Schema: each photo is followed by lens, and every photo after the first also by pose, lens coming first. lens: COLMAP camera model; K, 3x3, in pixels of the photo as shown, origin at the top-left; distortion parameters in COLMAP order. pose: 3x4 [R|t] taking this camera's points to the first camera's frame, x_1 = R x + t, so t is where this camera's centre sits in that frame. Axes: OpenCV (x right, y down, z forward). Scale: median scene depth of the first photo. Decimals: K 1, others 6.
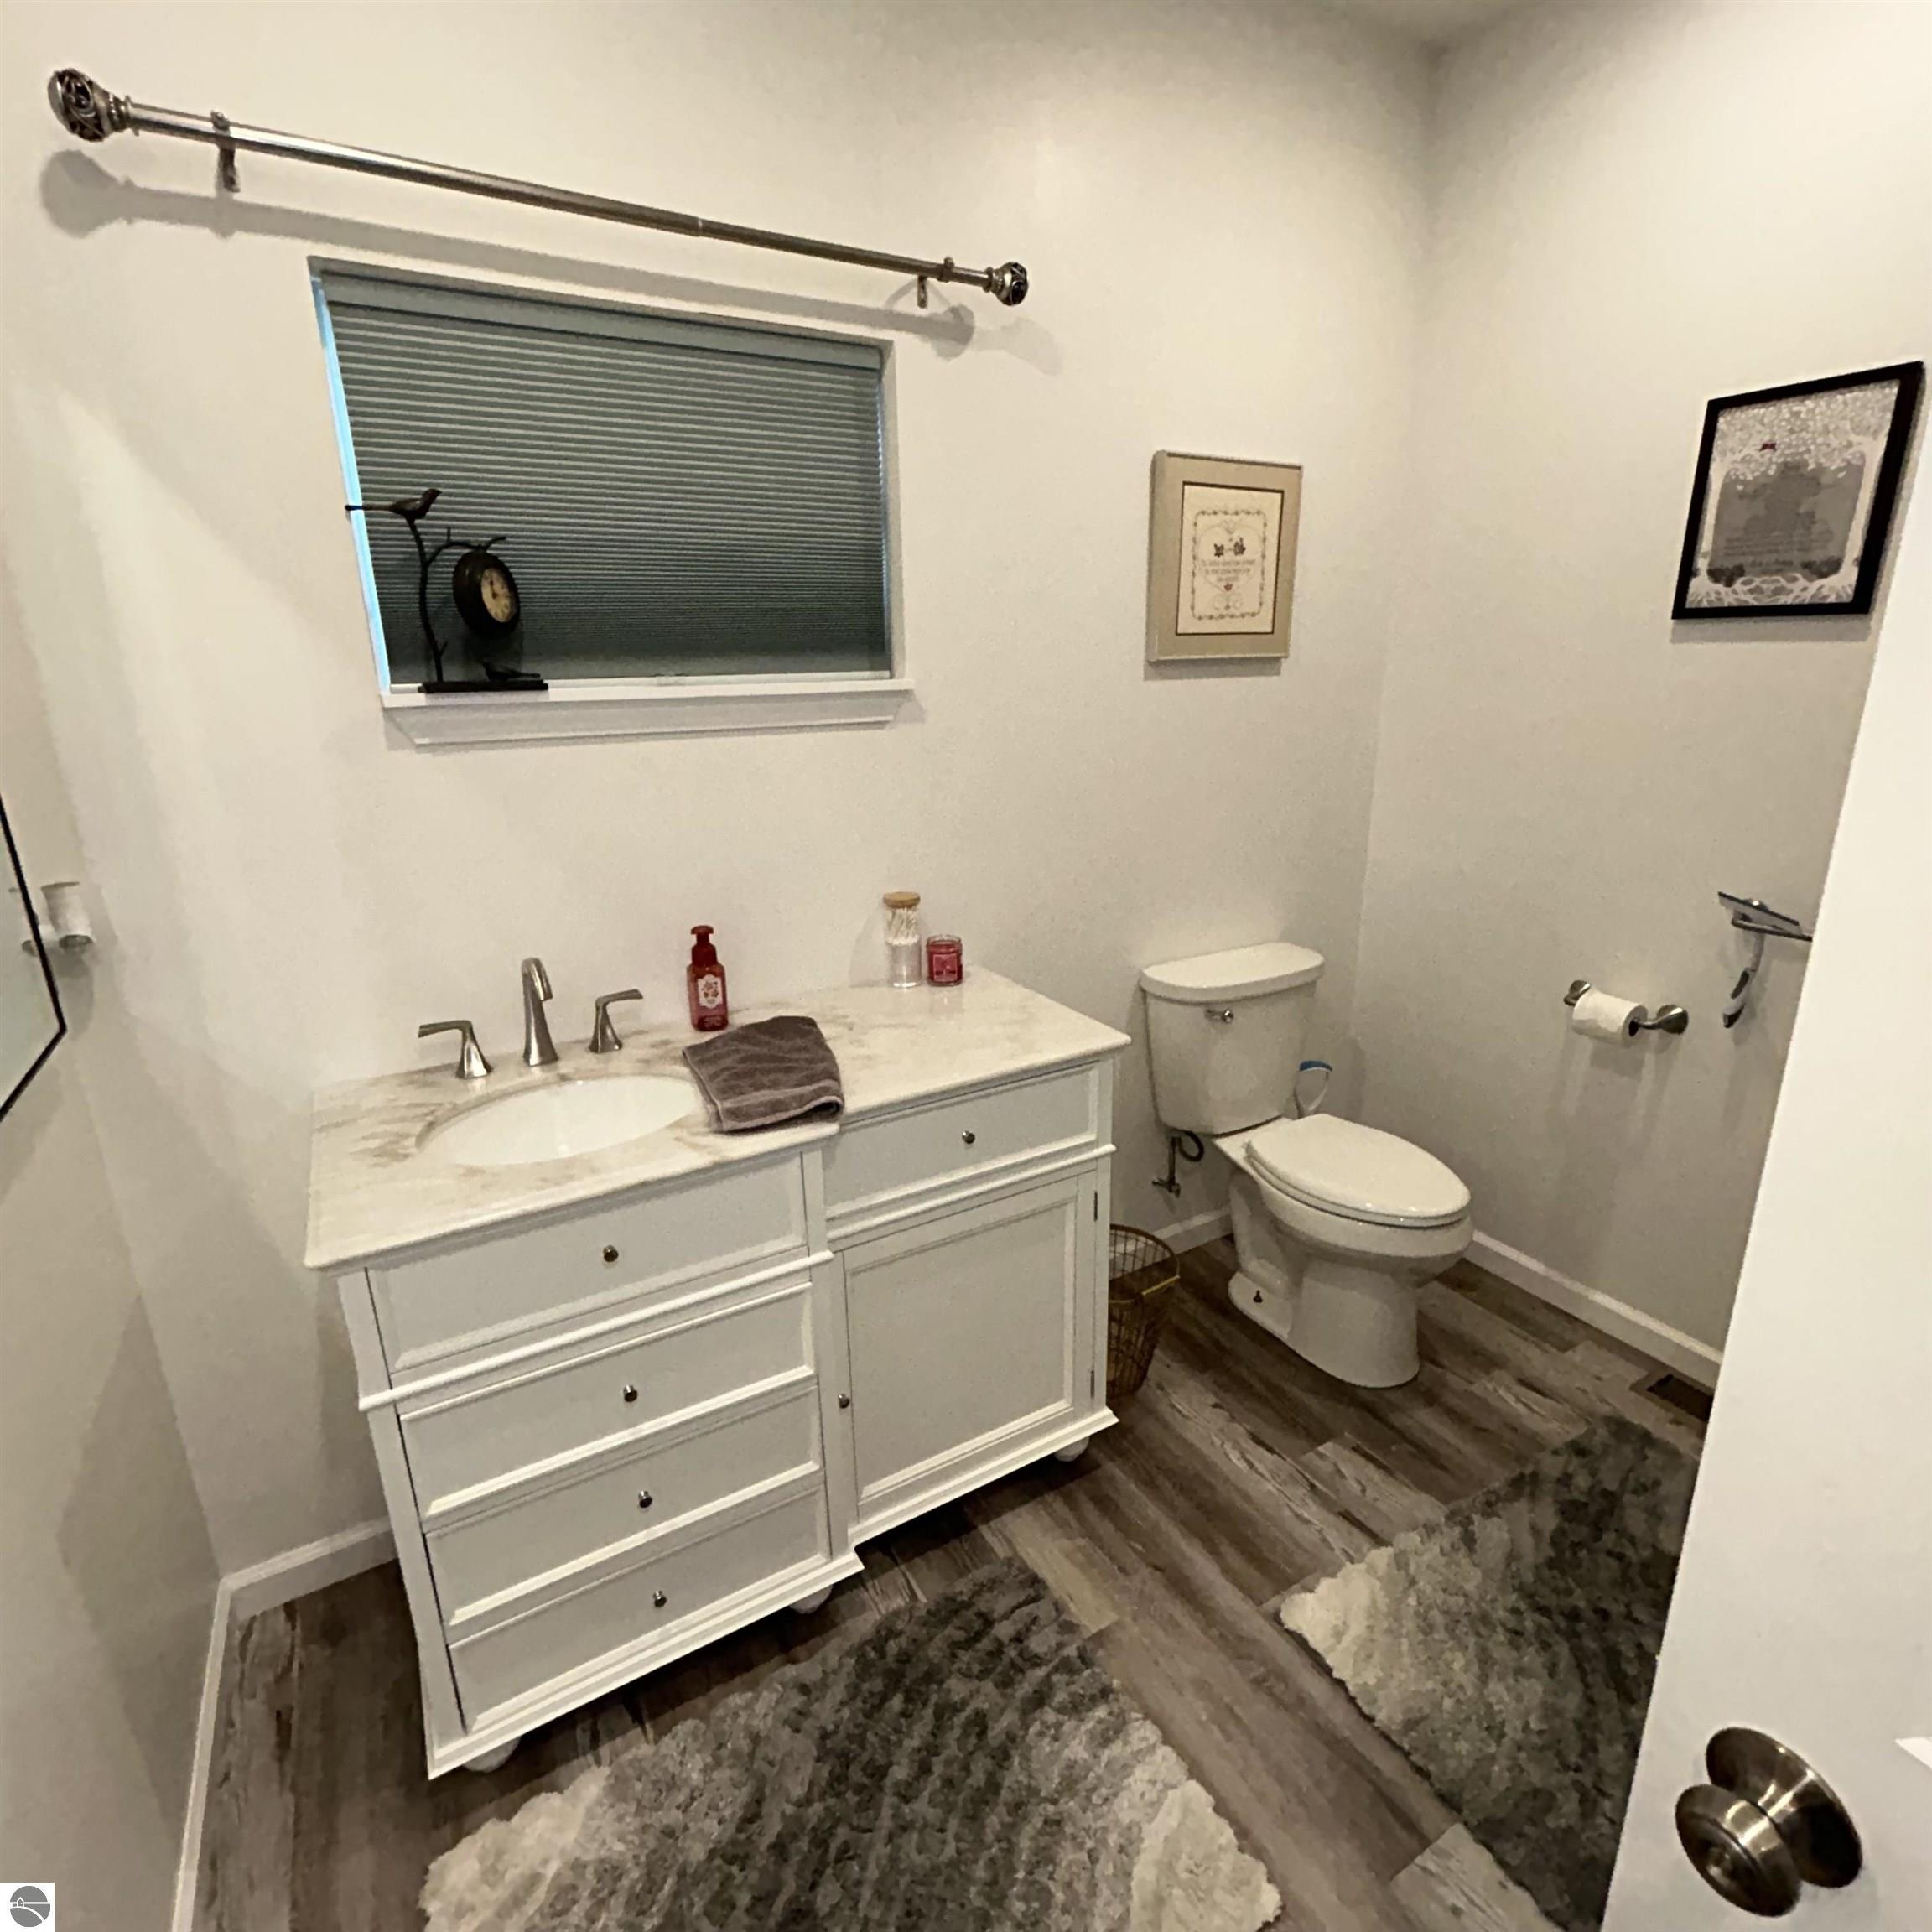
lens RADIAL K [[1044.1, 0, 965.0], [0, 1044.1, 959.3], [0, 0, 1]] dist [-0.004486, 0.004341]
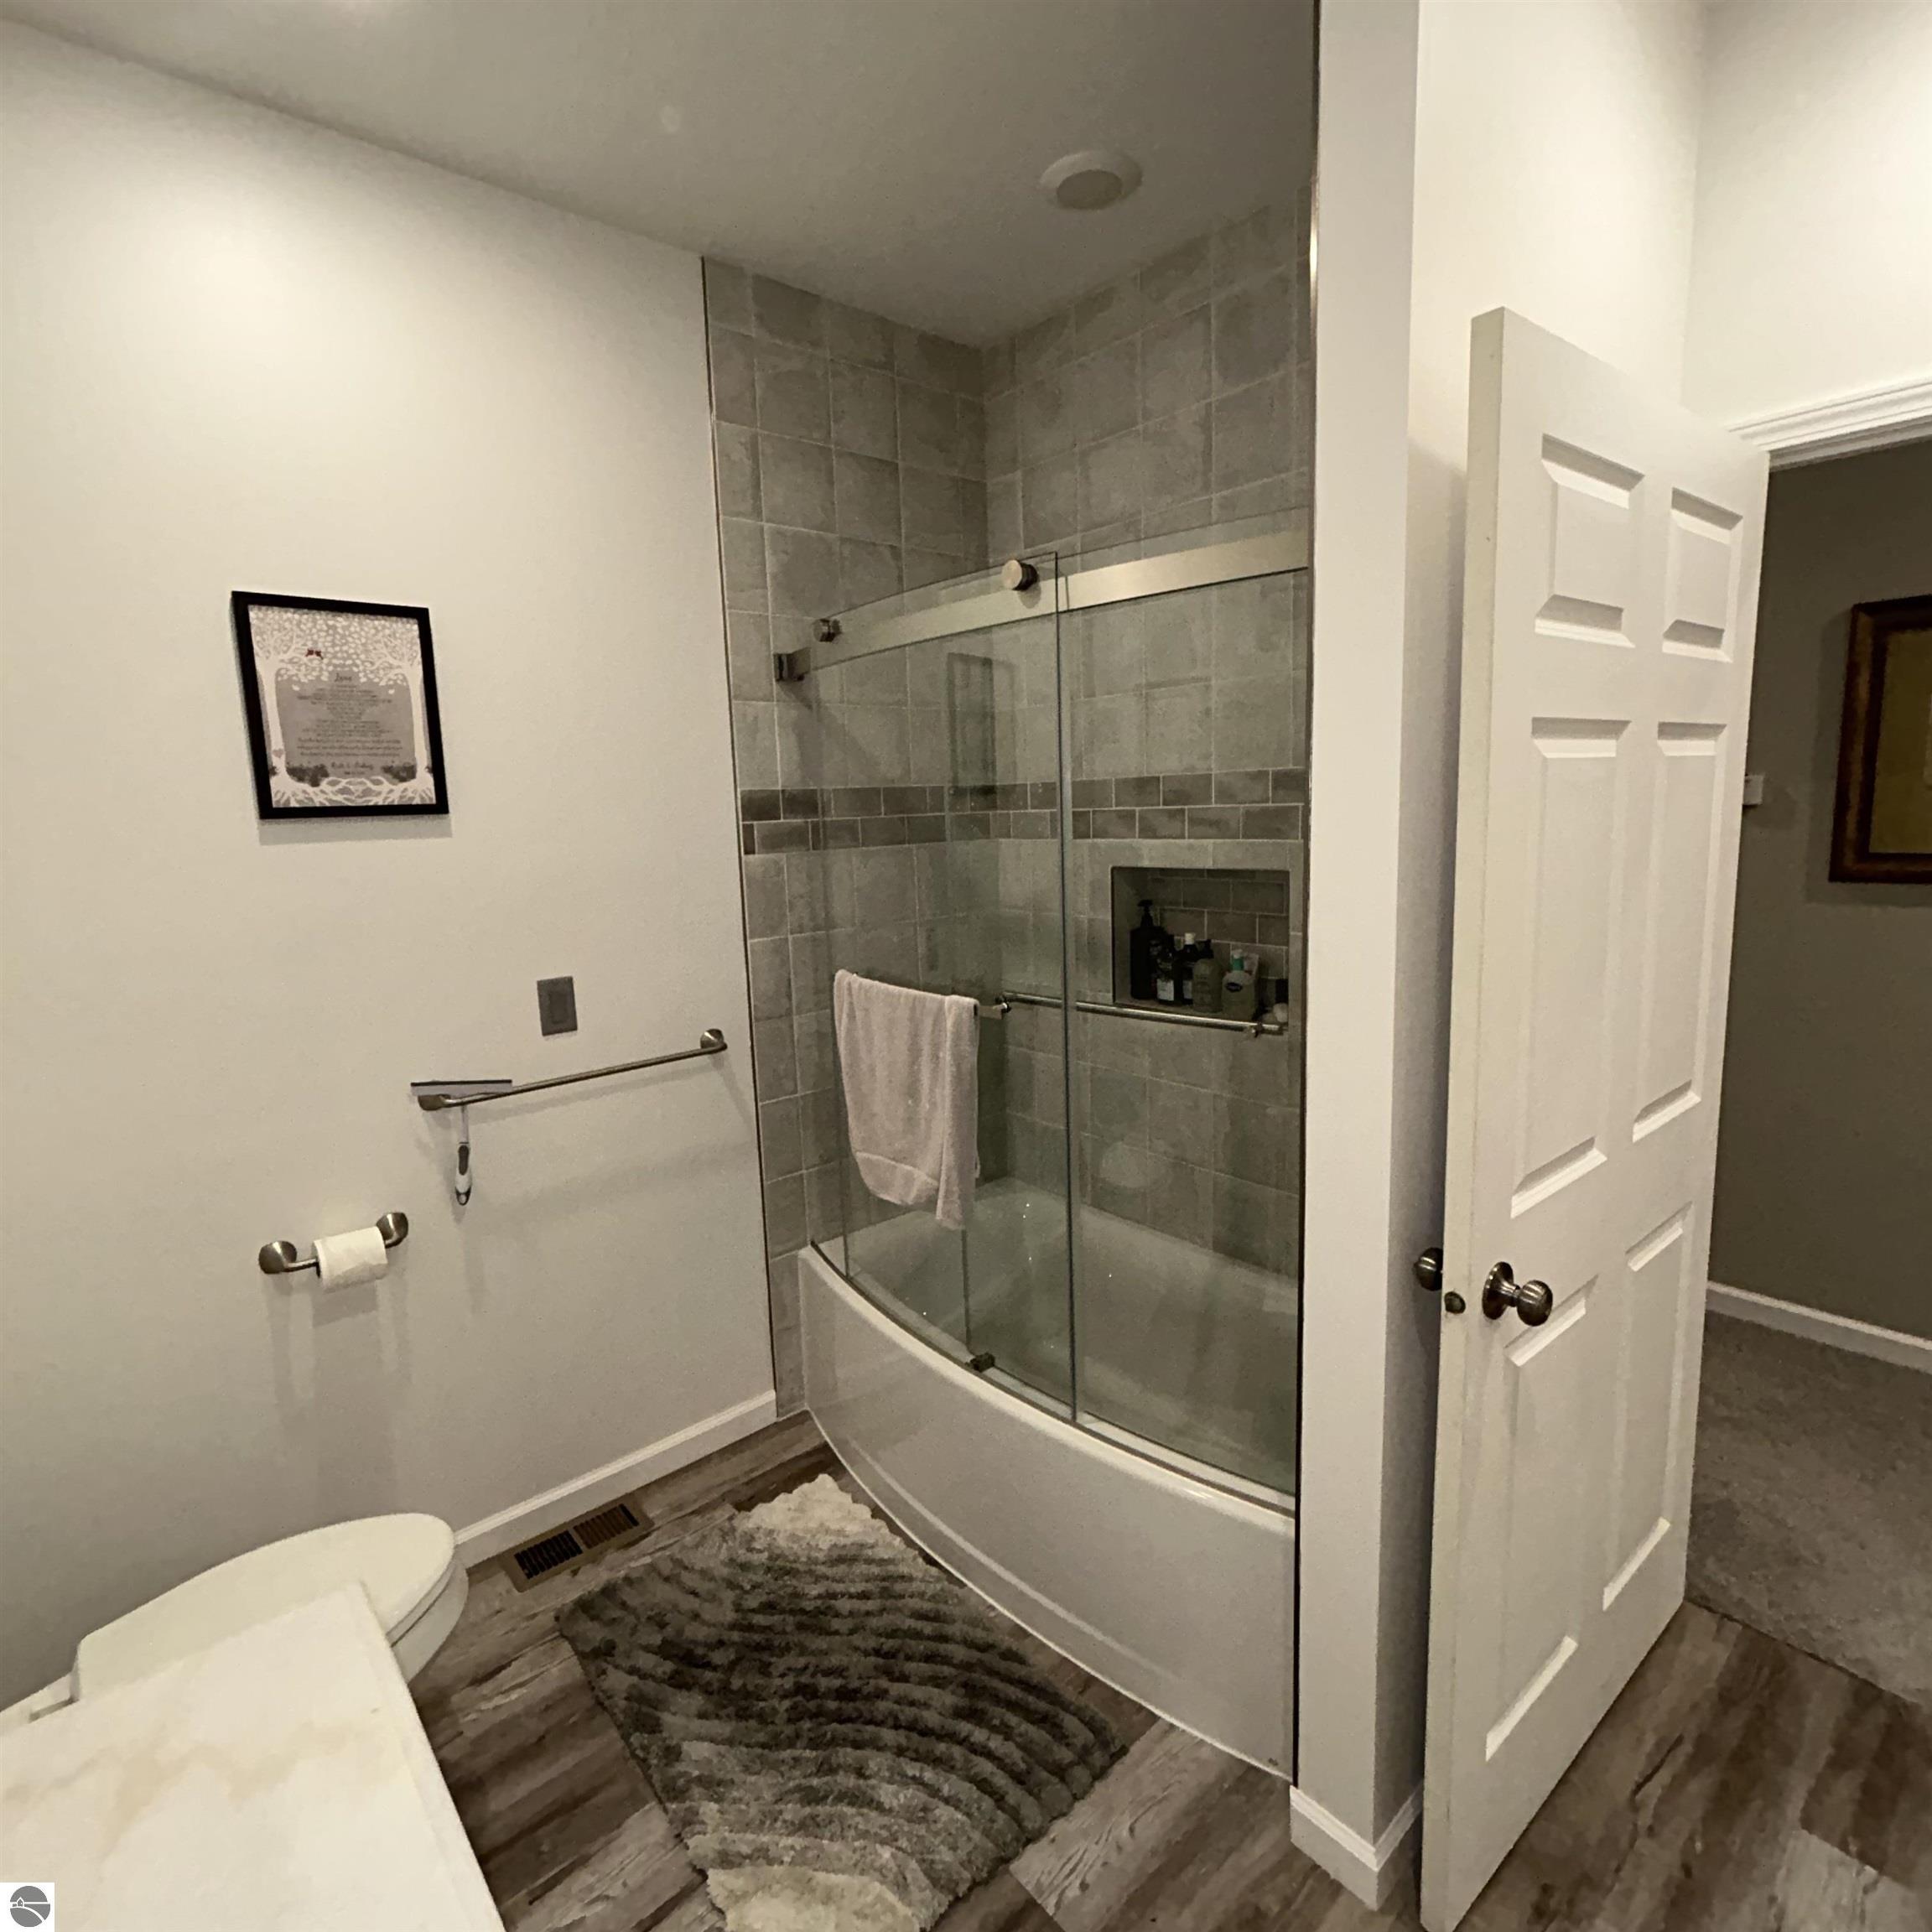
lens RADIAL K [[1044.1, 0, 960.3], [0, 1044.1, 960.8], [0, 0, 1]] dist [-0.004486, 0.004341]
pose [[-0.186911, -0.119706, 0.975056, -0.371770], [0.321076, 0.930595, 0.175795, -0.205154], [-0.928426, 0.345925, -0.135504, 0.699585]]
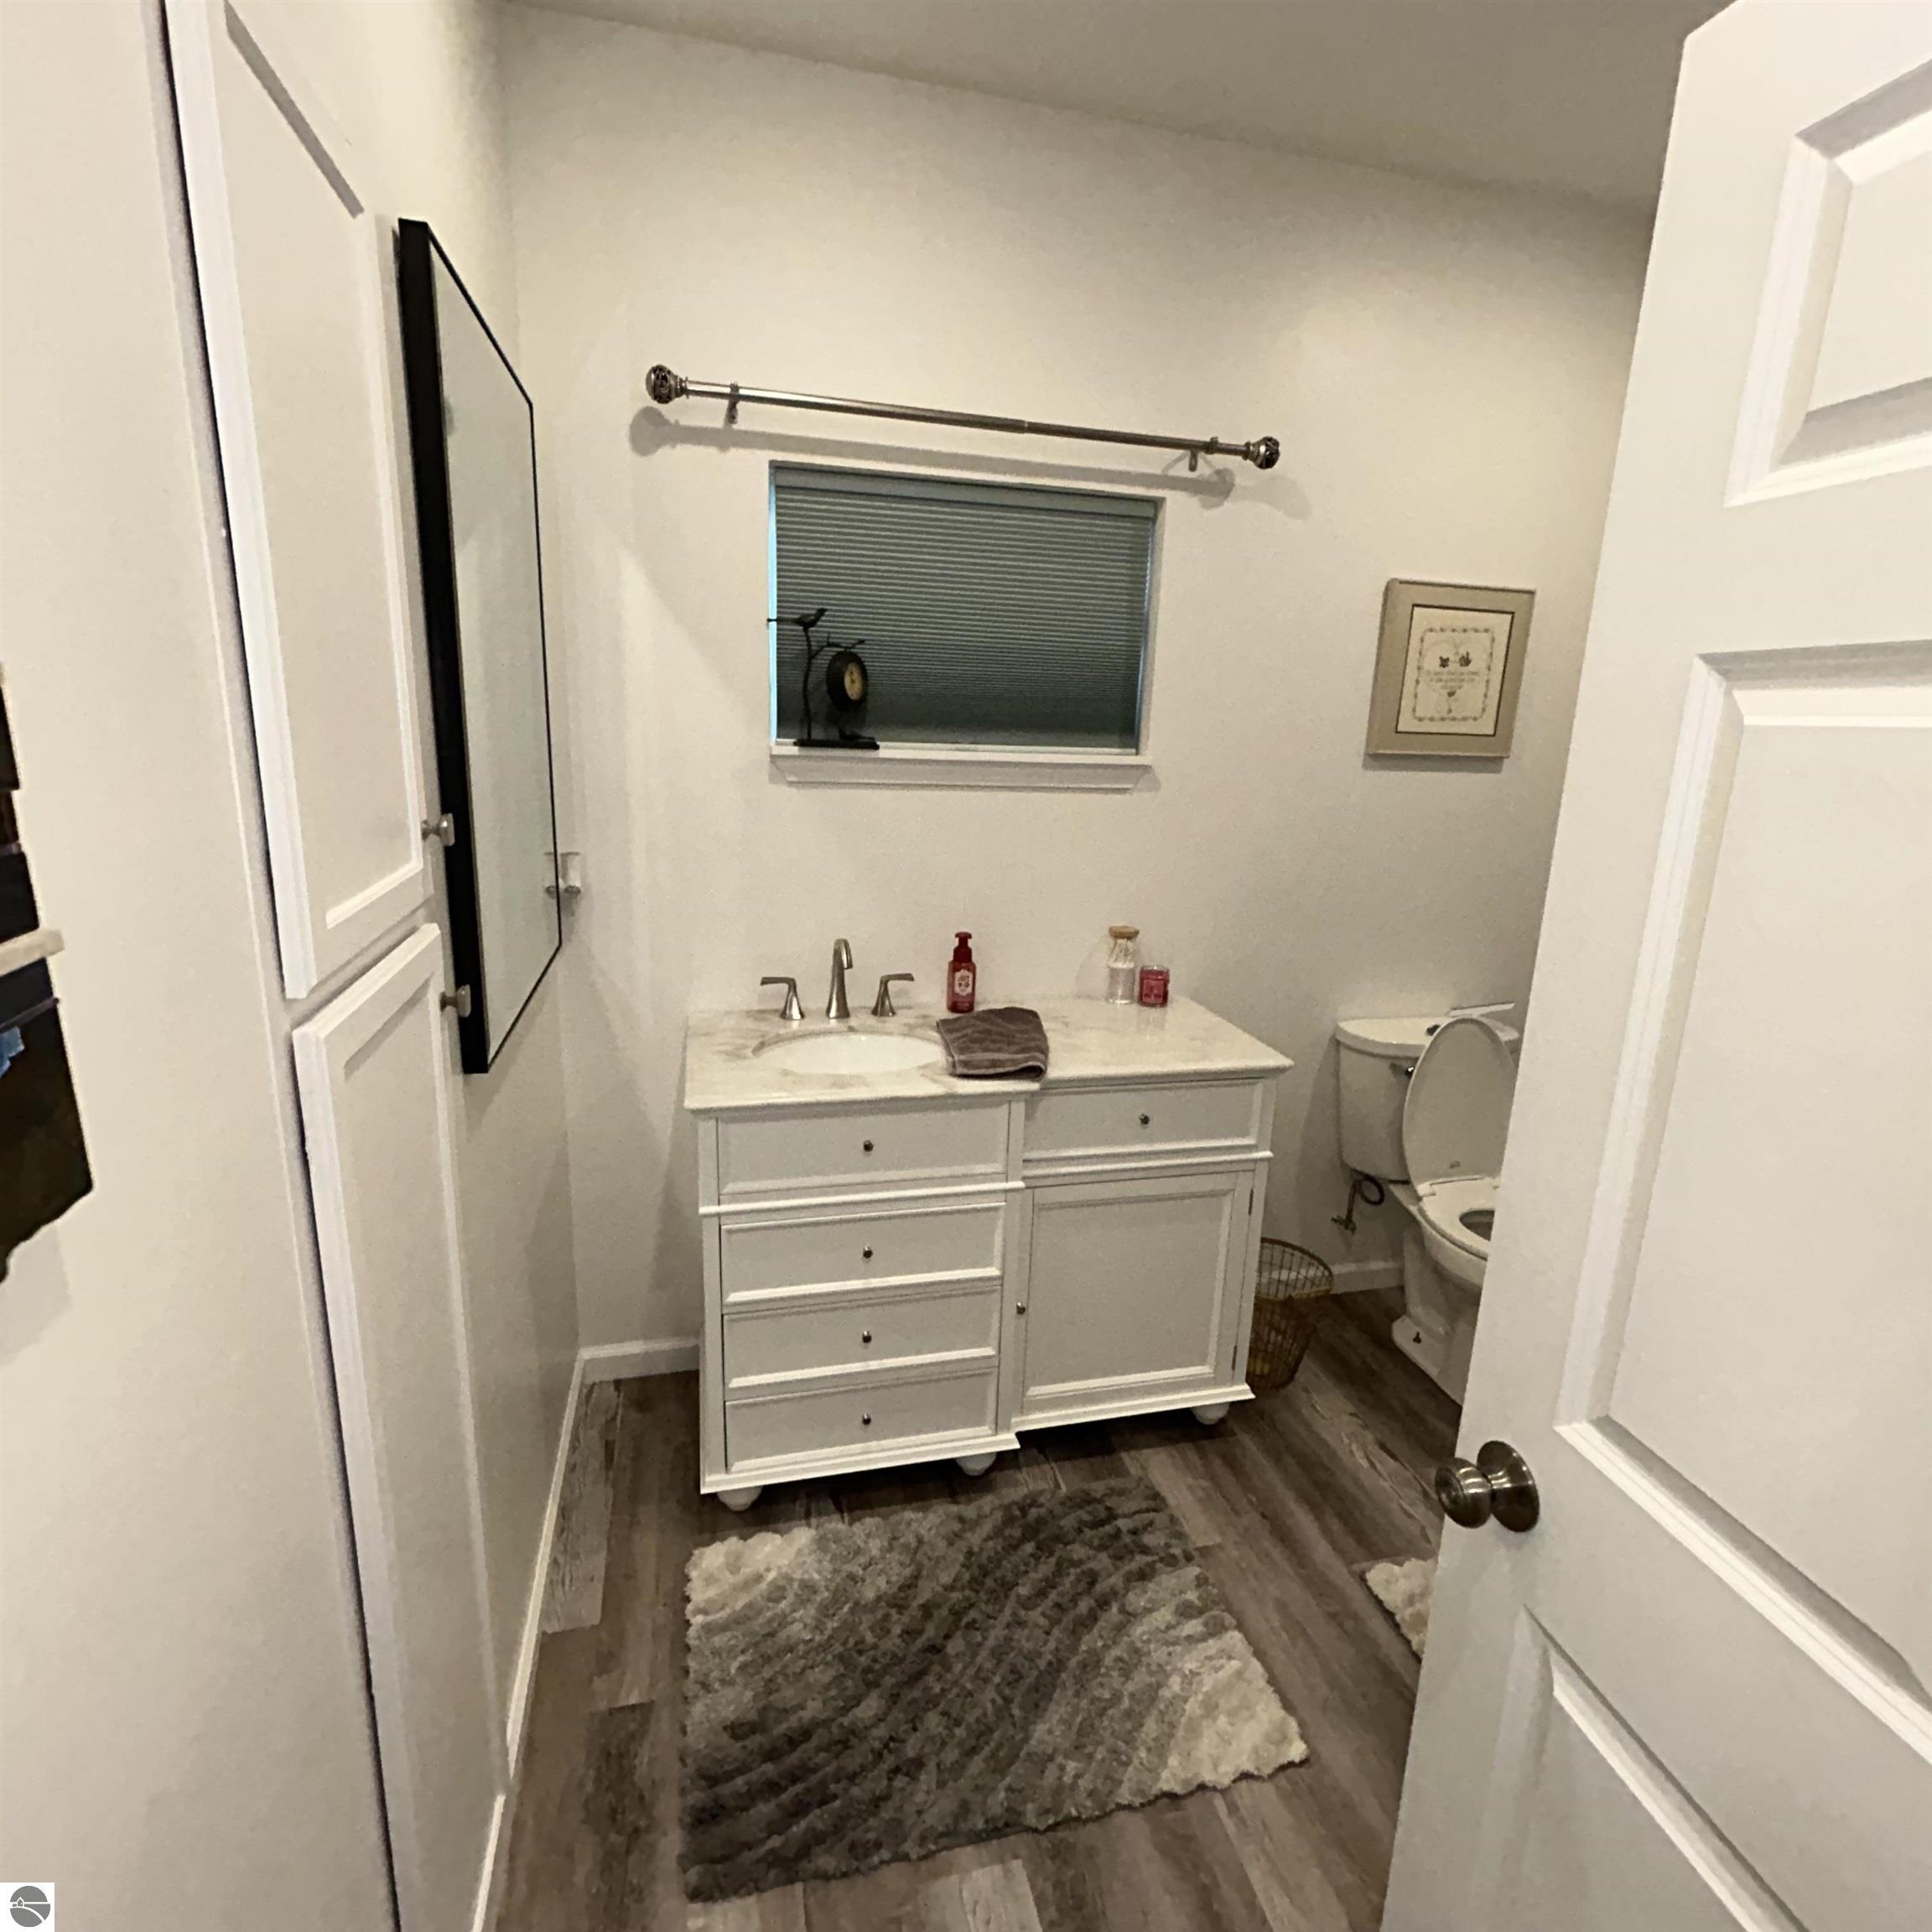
lens RADIAL K [[1044.1, 0, 965.1], [0, 1044.1, 962.3], [0, 0, 1]] dist [-0.004486, 0.004341]
pose [[0.958504, 0.115897, -0.260456, 0.097563], [-0.129668, 0.990894, -0.036267, 0.054422], [0.253881, 0.068535, 0.964804, -0.269819]]
